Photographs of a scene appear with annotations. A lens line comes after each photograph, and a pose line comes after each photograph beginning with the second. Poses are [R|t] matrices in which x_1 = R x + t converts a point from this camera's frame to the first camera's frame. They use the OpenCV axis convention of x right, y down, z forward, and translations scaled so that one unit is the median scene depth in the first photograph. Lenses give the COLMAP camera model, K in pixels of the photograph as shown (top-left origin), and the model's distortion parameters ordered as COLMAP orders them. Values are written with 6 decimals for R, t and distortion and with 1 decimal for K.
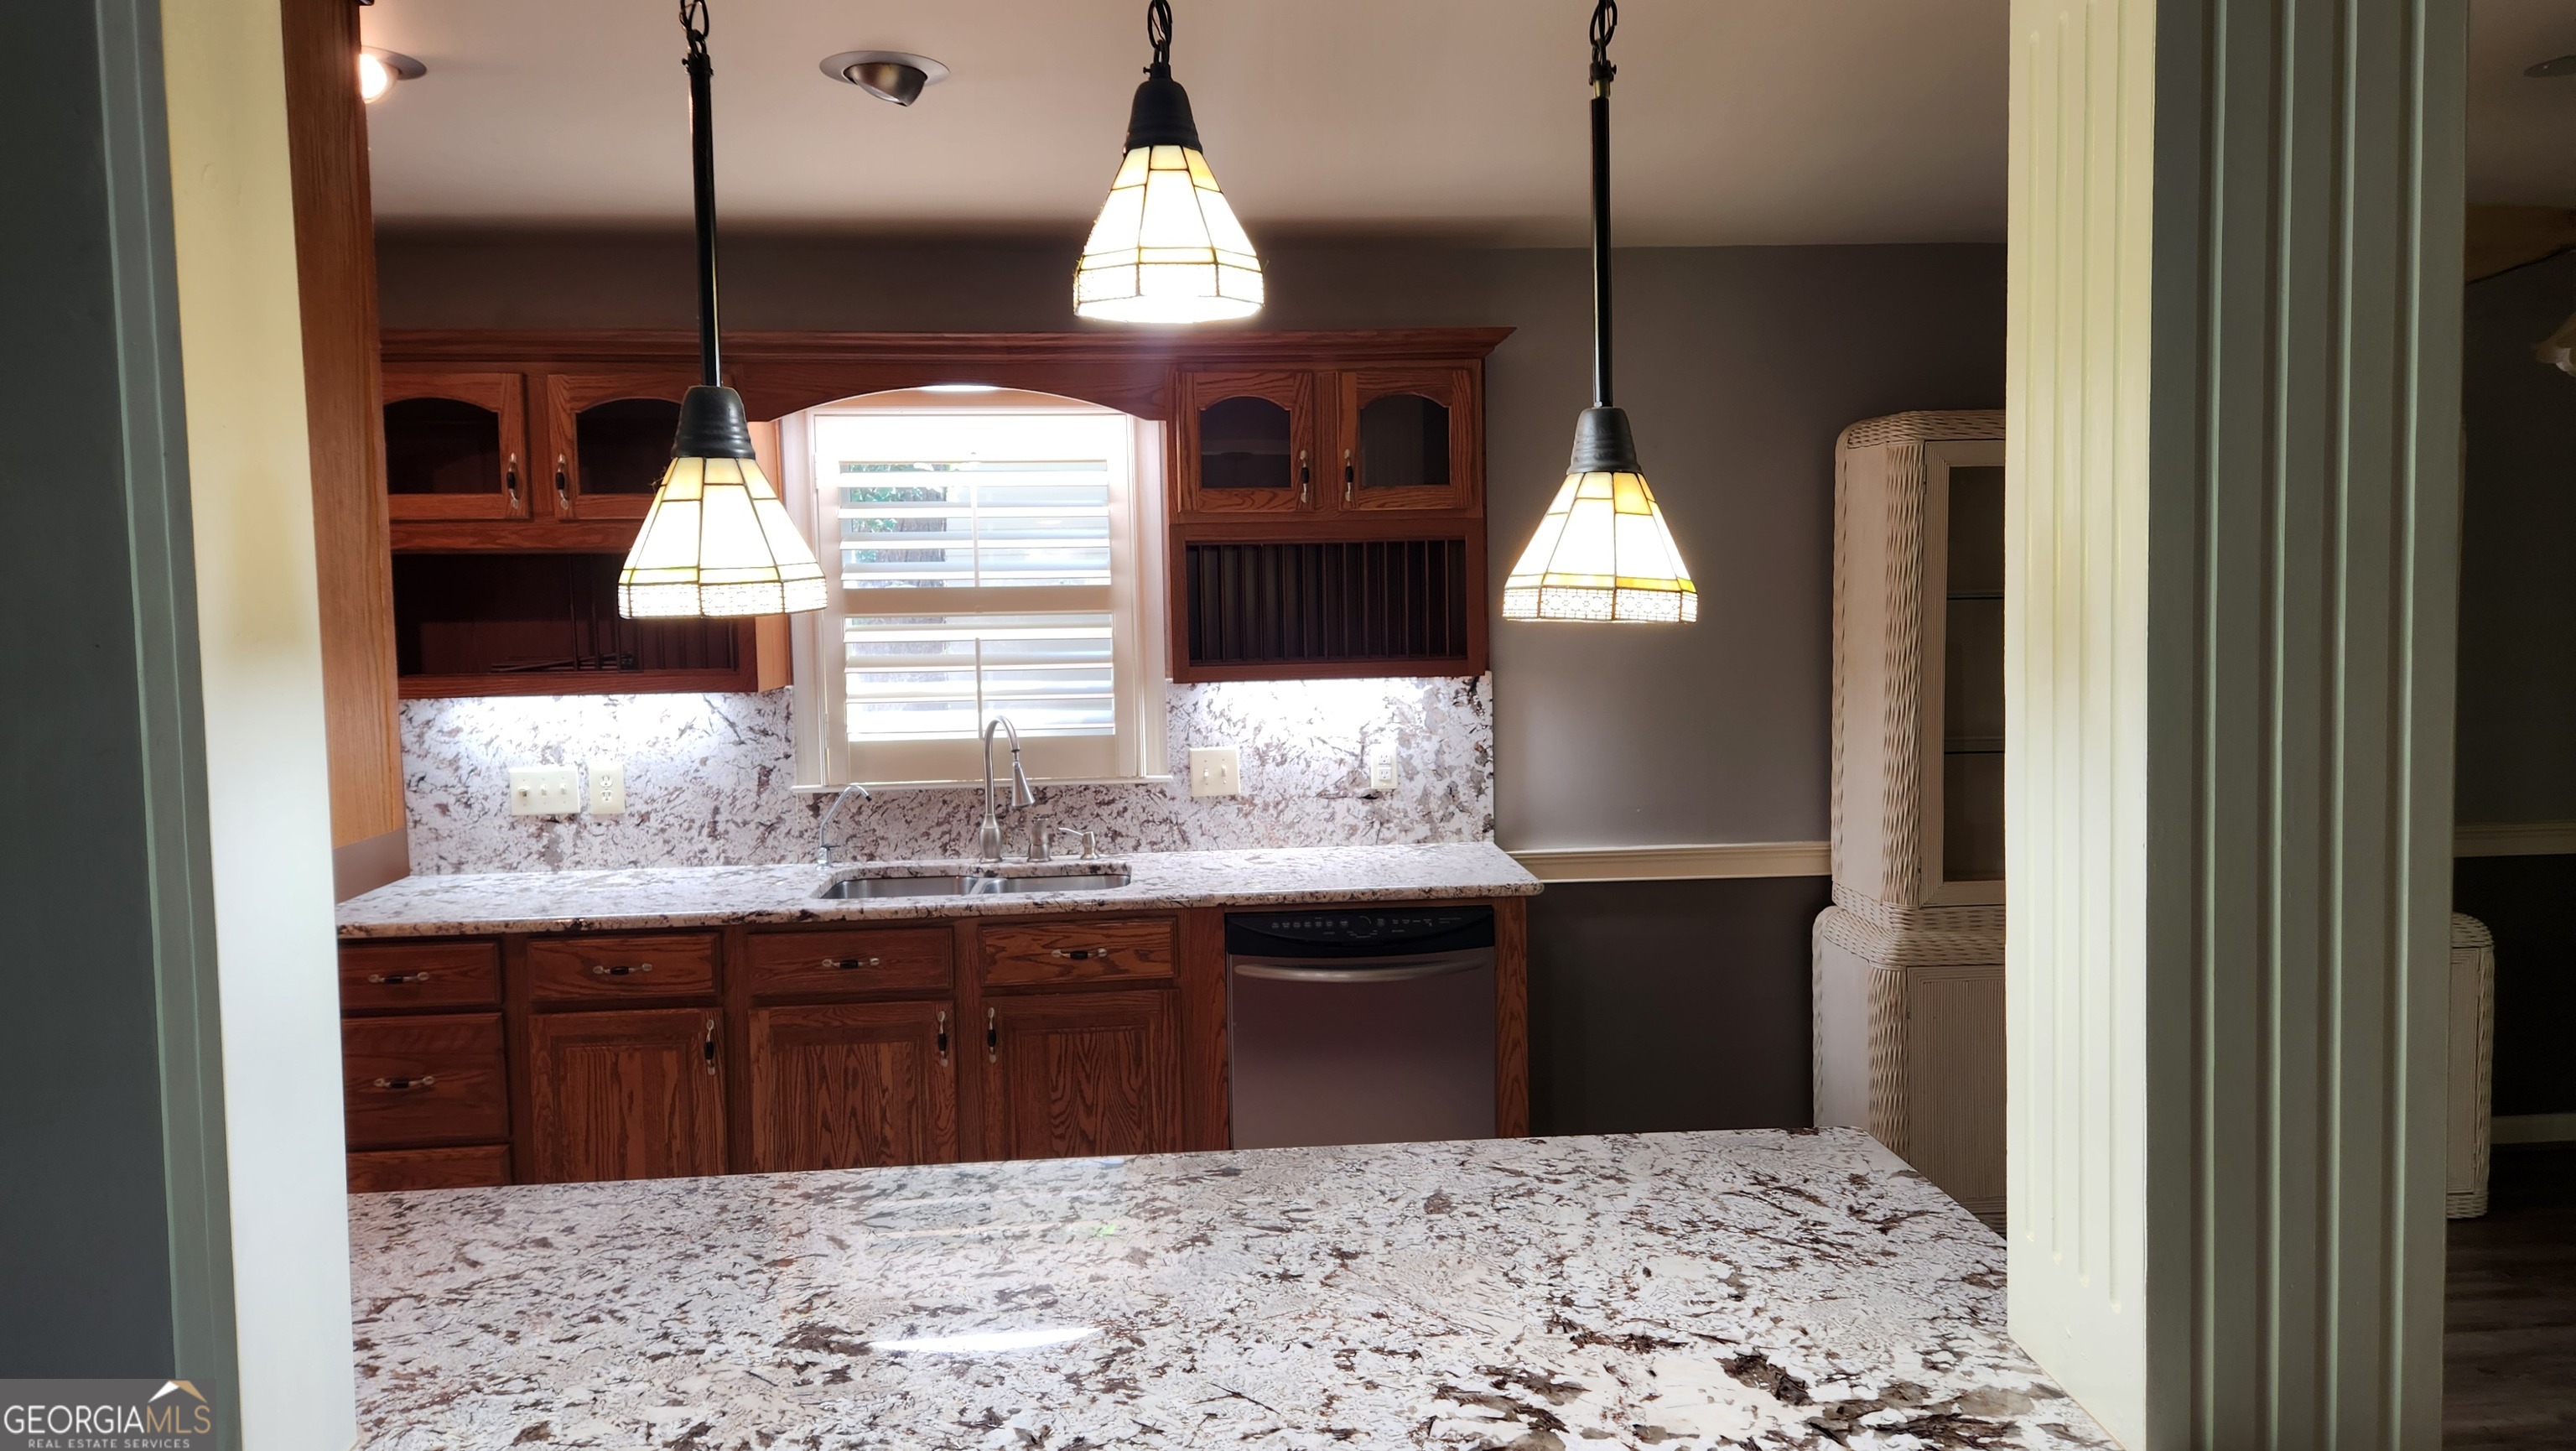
lens RADIAL K [[1725.4, 0, 1296.0], [0, 1725.4, 705.6], [0, 0, 1]] dist [0.089232, -0.074345]
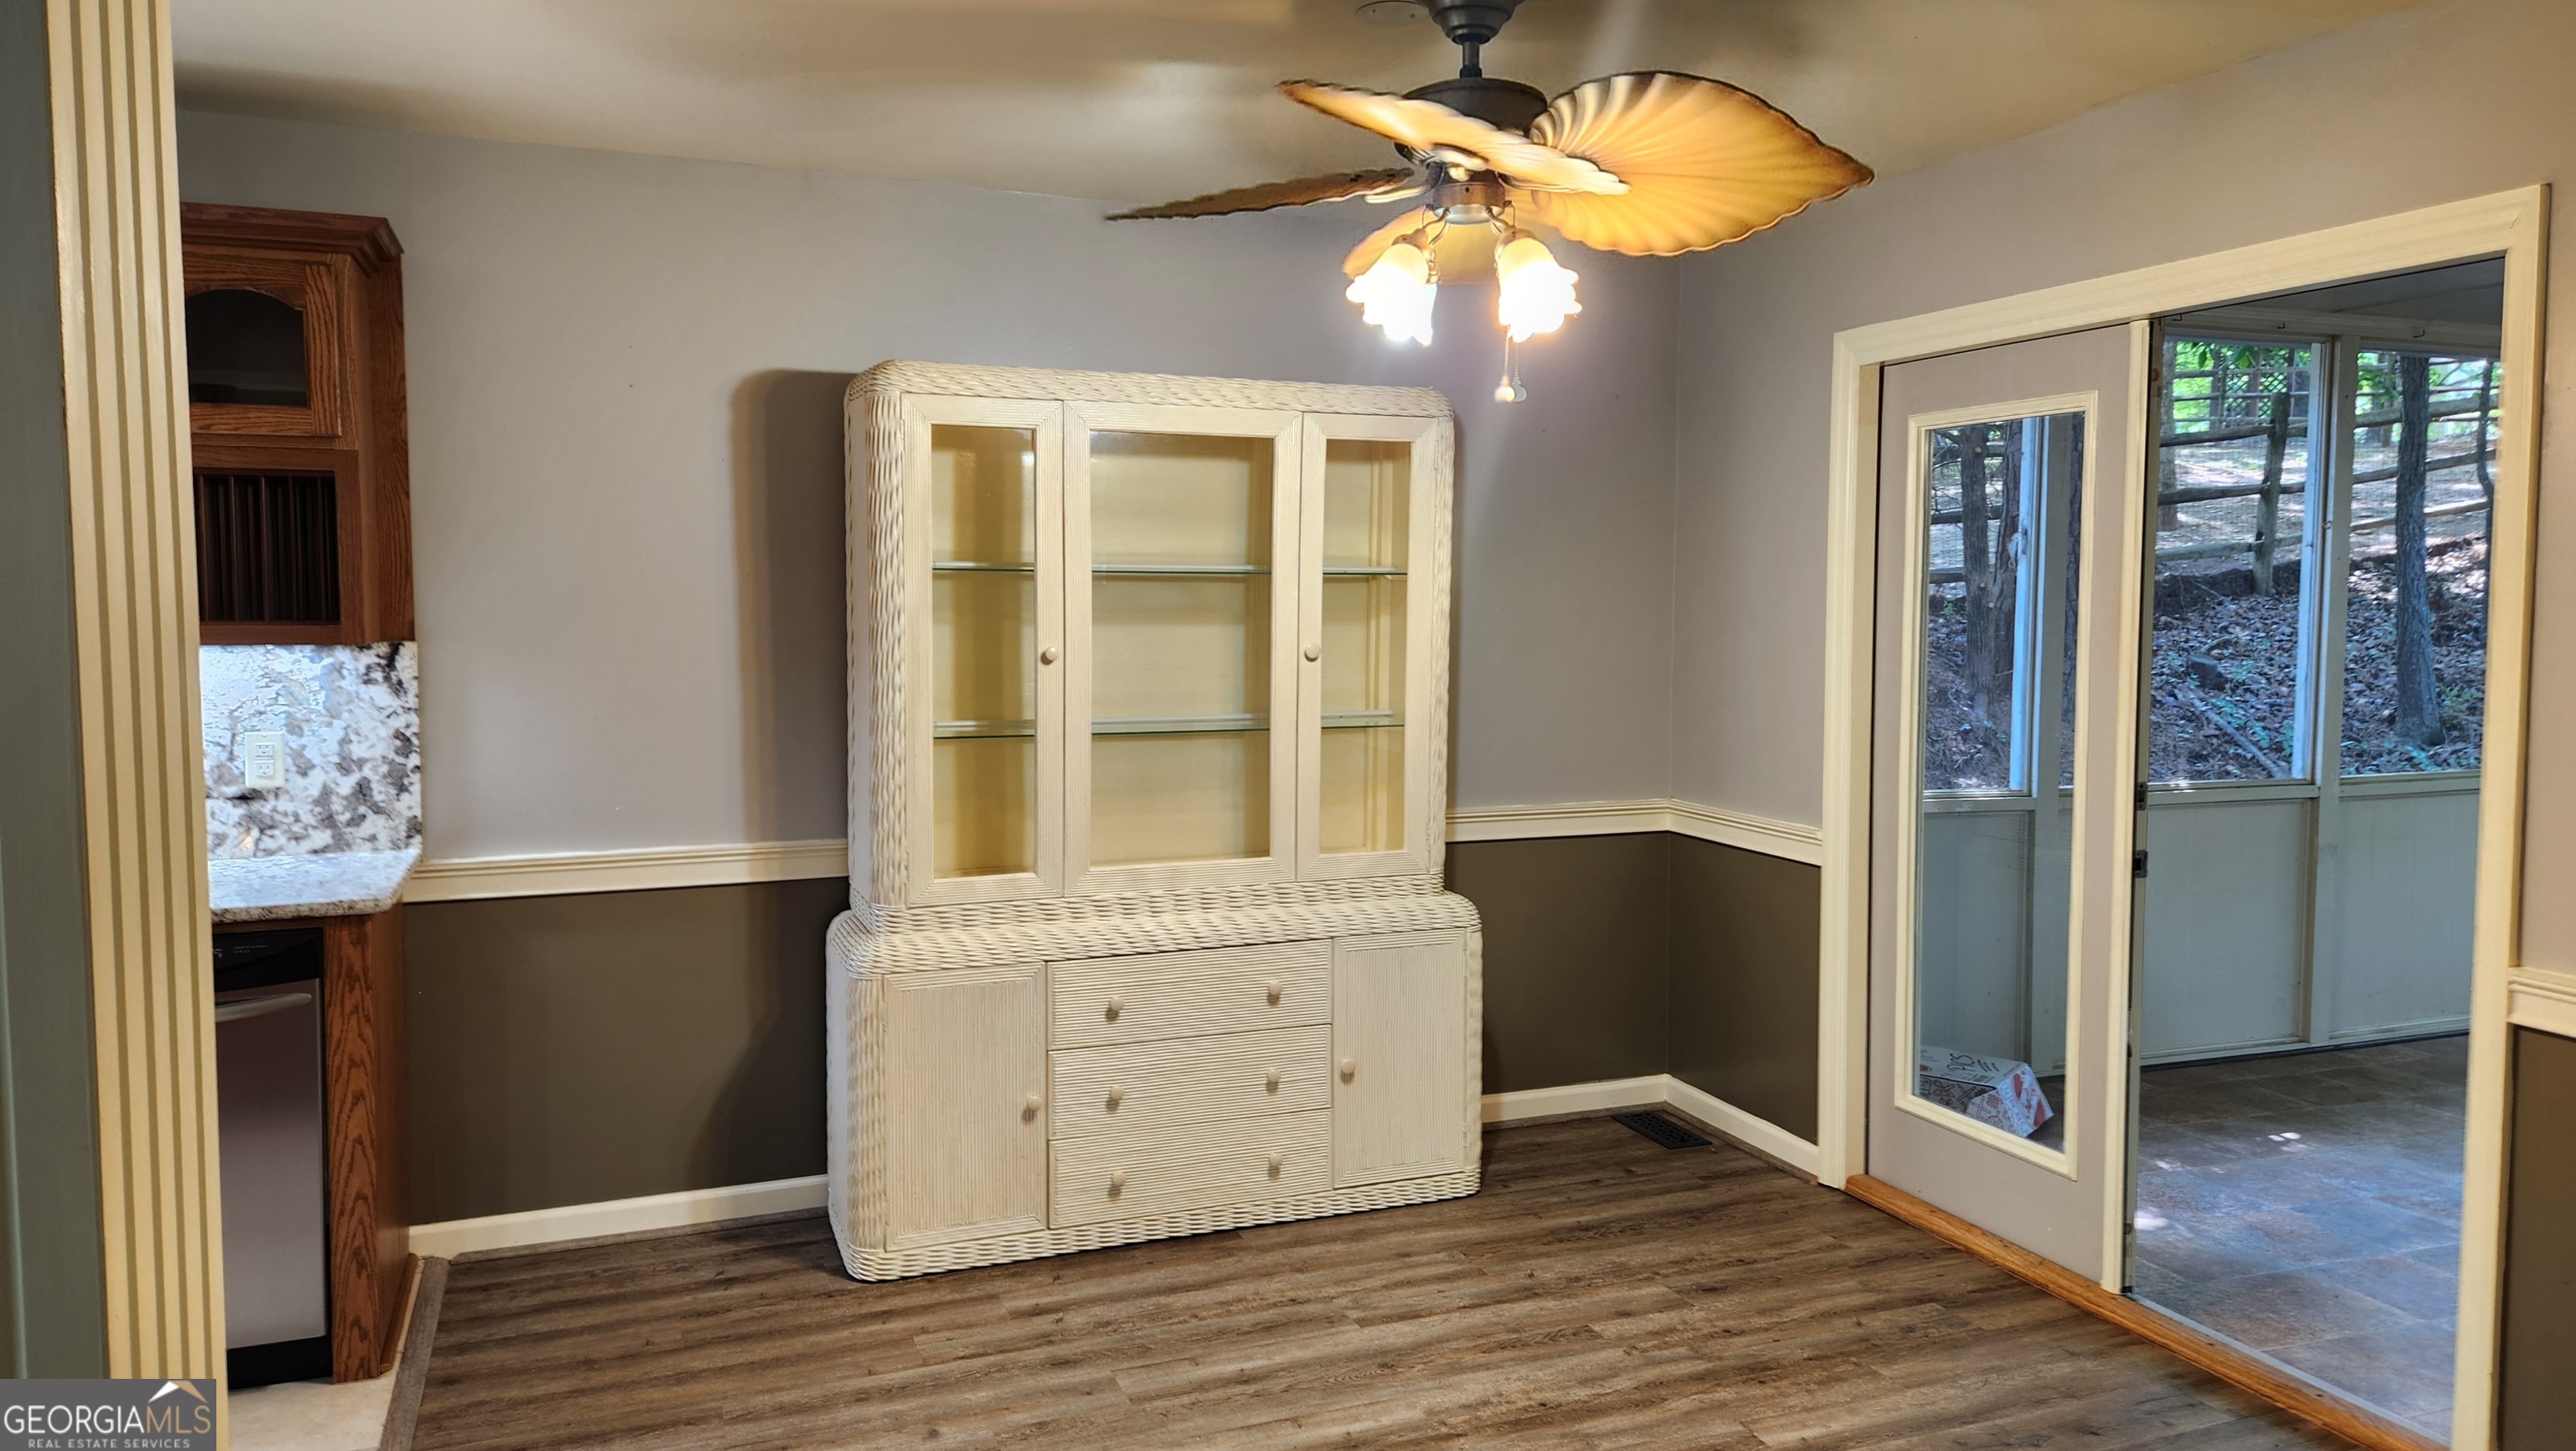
lens RADIAL K [[1730.7, 0, 1273.7], [0, 1730.7, 706.7], [0, 0, 1]] dist [0.125169, -0.155225]
pose [[0.956644, 0.002116, 0.291253, 0.260030], [-0.000036, 0.999974, -0.007146, 0.016640], [-0.291261, 0.006825, 0.956619, 0.074013]]
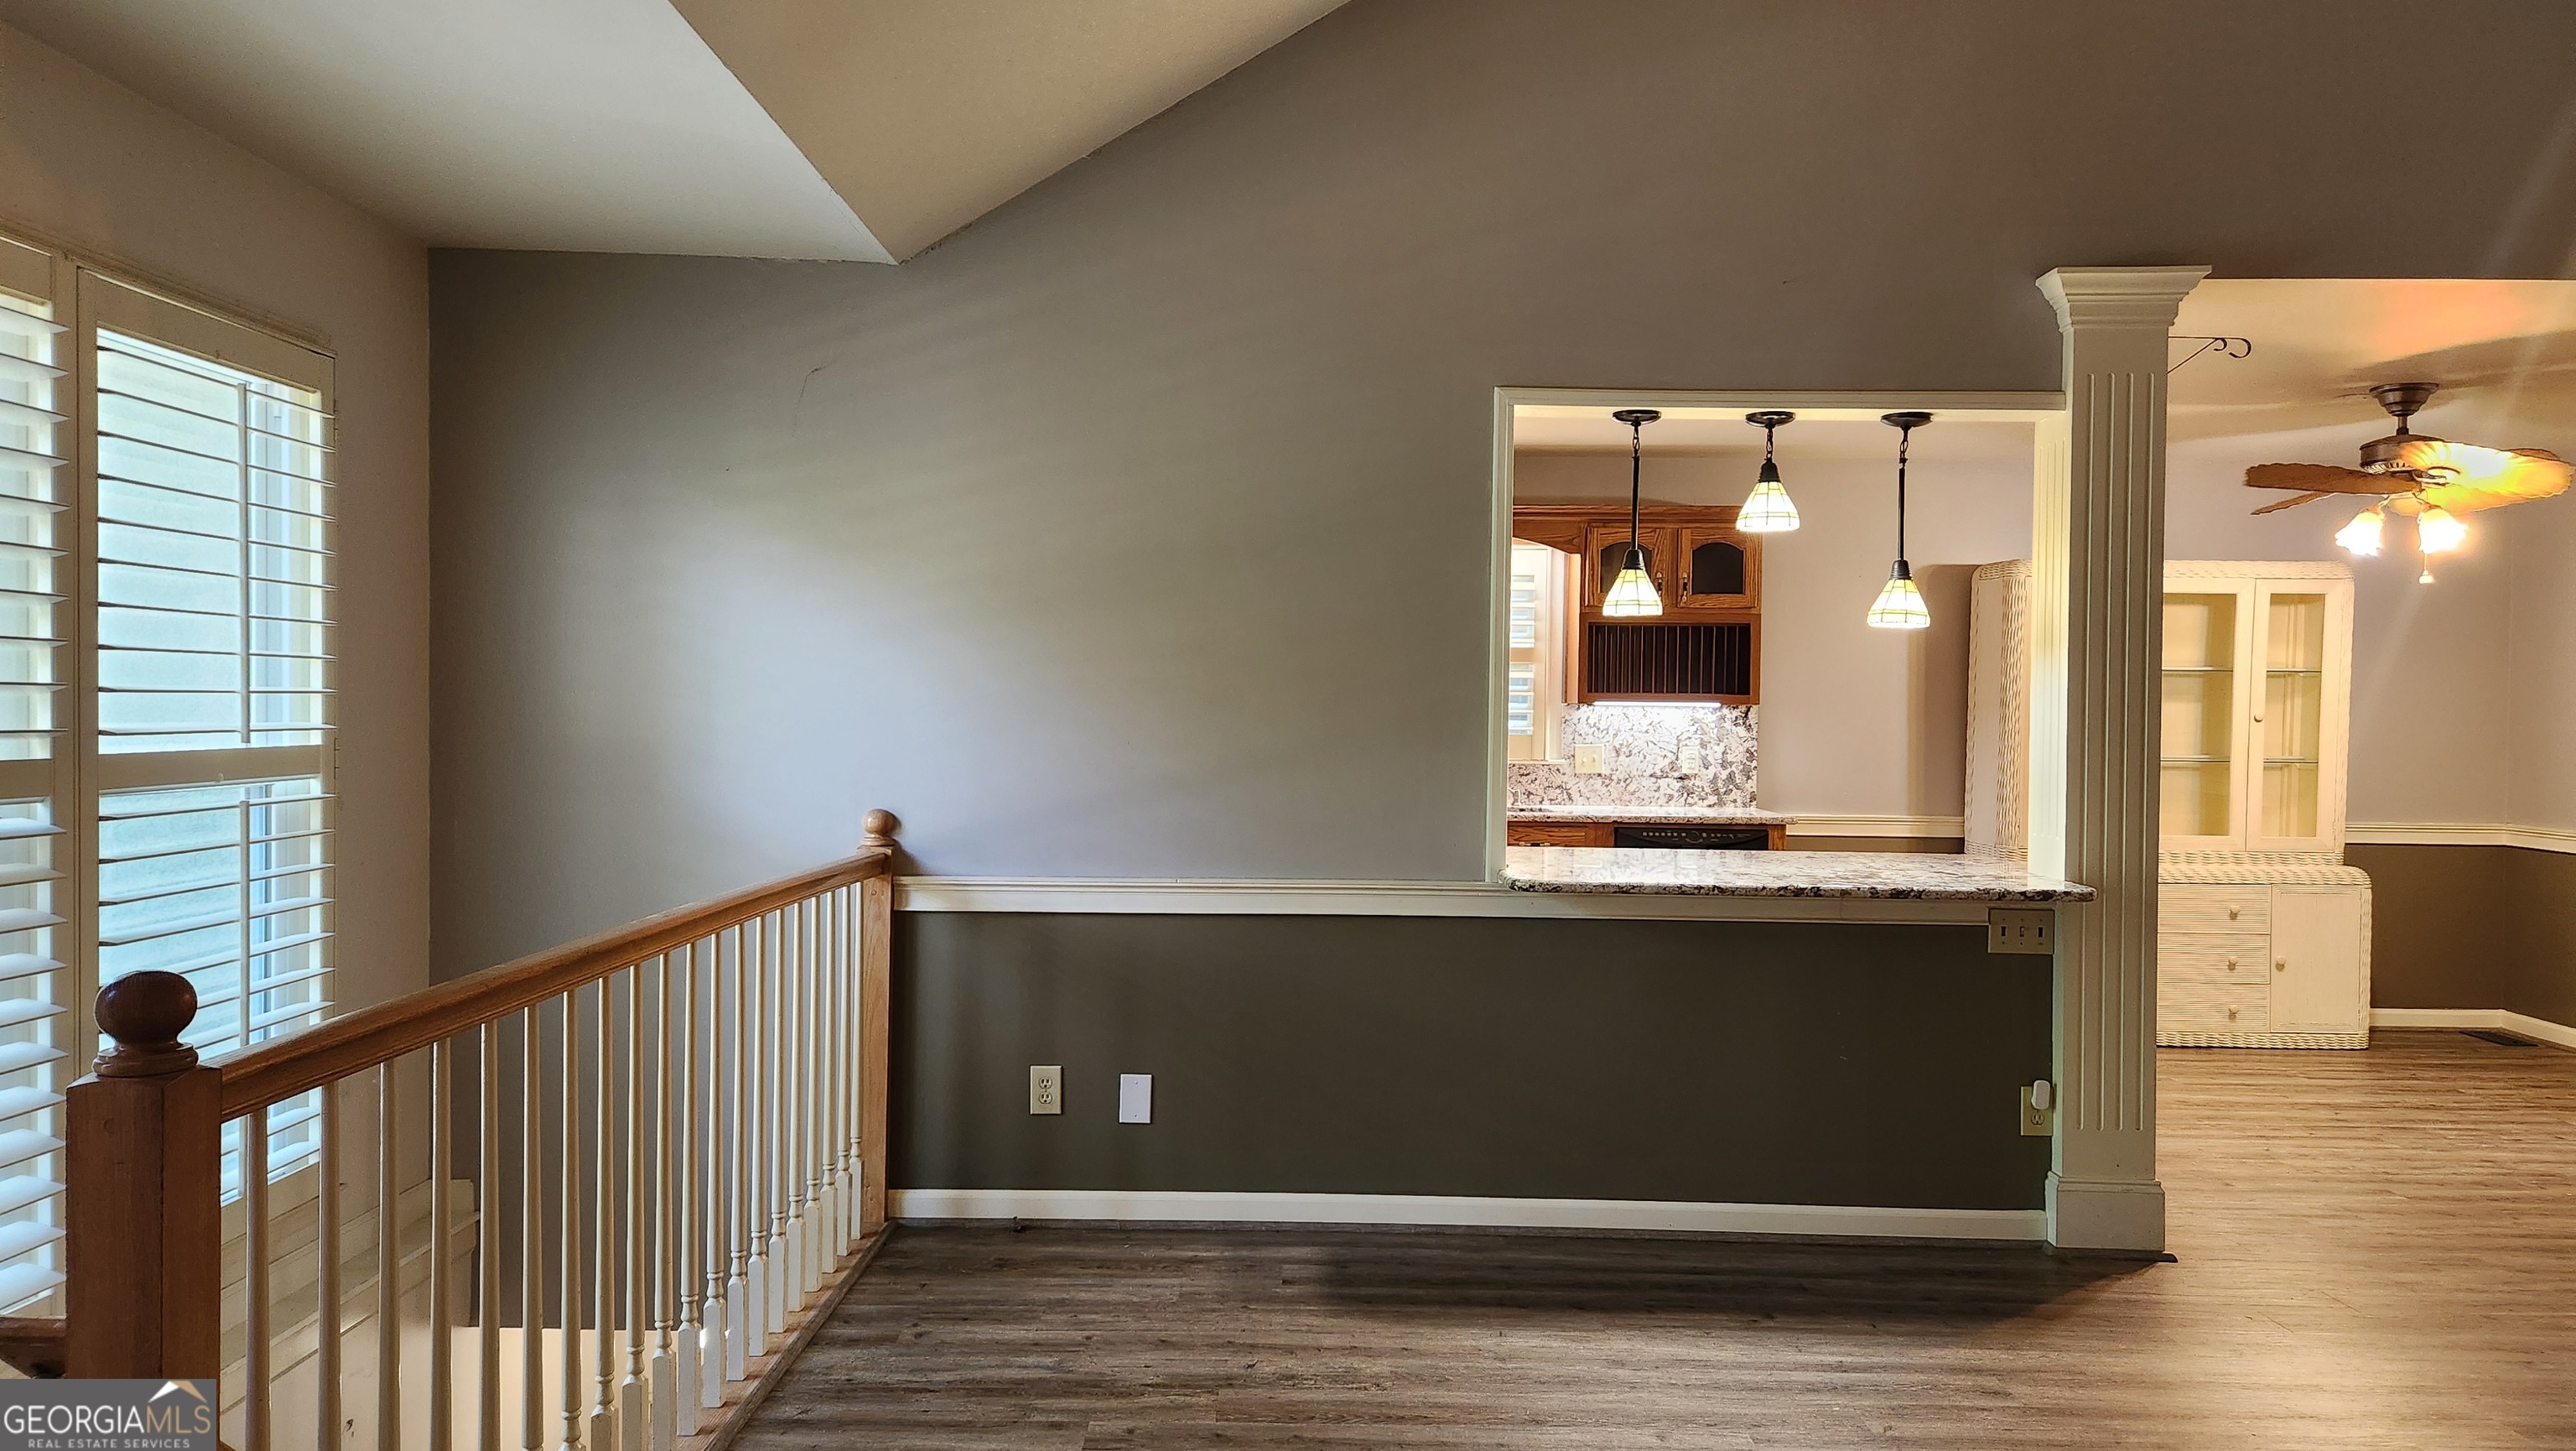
lens RADIAL K [[1727.6, 0, 1191.7], [0, 1727.6, 735.9], [0, 0, 1]] dist [-0.001464, -0.005179]
pose [[0.992249, 0.031934, -0.120095, -0.229897], [-0.038220, 0.997997, -0.050410, 0.115166], [0.118245, 0.054609, 0.991482, -0.726695]]
